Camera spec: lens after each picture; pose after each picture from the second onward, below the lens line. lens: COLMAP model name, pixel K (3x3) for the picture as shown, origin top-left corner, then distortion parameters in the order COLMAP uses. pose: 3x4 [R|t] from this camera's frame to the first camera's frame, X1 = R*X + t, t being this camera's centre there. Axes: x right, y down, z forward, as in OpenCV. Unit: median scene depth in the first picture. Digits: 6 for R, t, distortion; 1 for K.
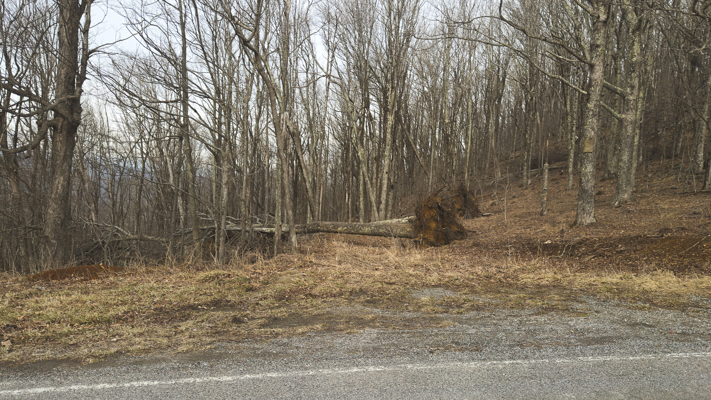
lens RADIAL K [[491.9, 0, 356.2], [0, 491.9, 202.4], [0, 0, 1]] dist [0.105999, -0.145372]
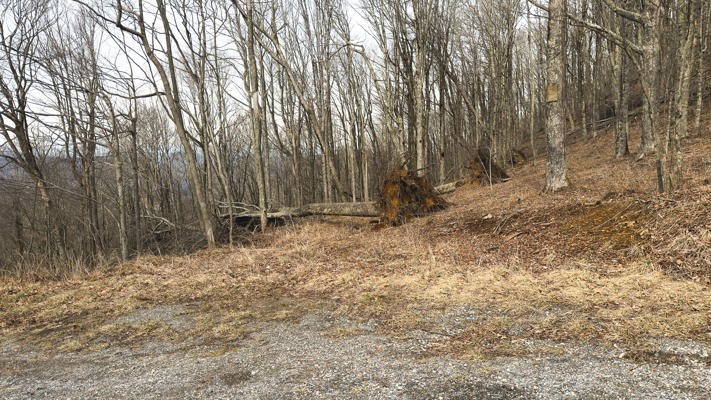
lens RADIAL K [[491.9, 0, 356.2], [0, 491.9, 202.4], [0, 0, 1]] dist [0.105999, -0.145372]
pose [[0.975765, -0.074568, -0.205722, 0.228223], [0.086439, 0.995036, 0.049319, -0.003060], [0.201023, -0.065906, 0.977367, 0.097607]]
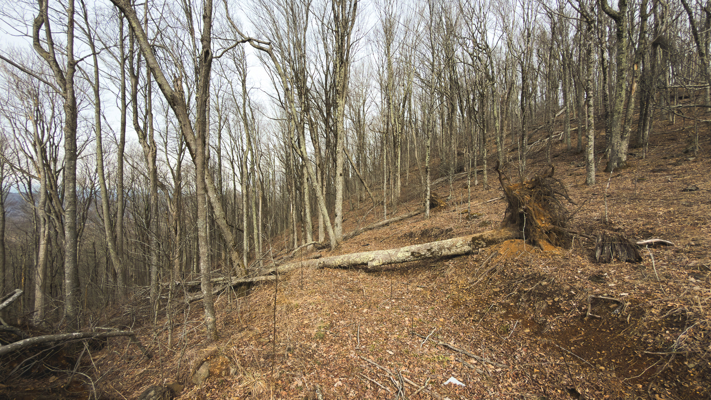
lens RADIAL K [[281.4, 0, 355.5], [0, 281.4, 200.0], [0, 0, 1]] dist [0.003582, -0.000479]
pose [[0.978483, -0.055148, 0.198820, -0.006978], [0.060126, 0.998008, -0.019085, -0.021774], [-0.197371, 0.030629, 0.979850, 1.036361]]
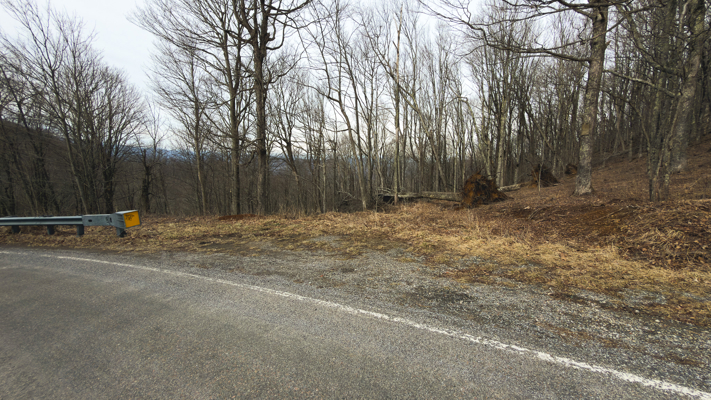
lens RADIAL K [[281.4, 0, 355.5], [0, 281.4, 200.0], [0, 0, 1]] dist [0.003582, -0.000479]
pose [[0.844252, 0.008971, -0.535872, 0.268499], [0.033248, 0.997057, 0.069073, -0.006124], [0.534914, -0.076132, 0.841469, 0.079935]]
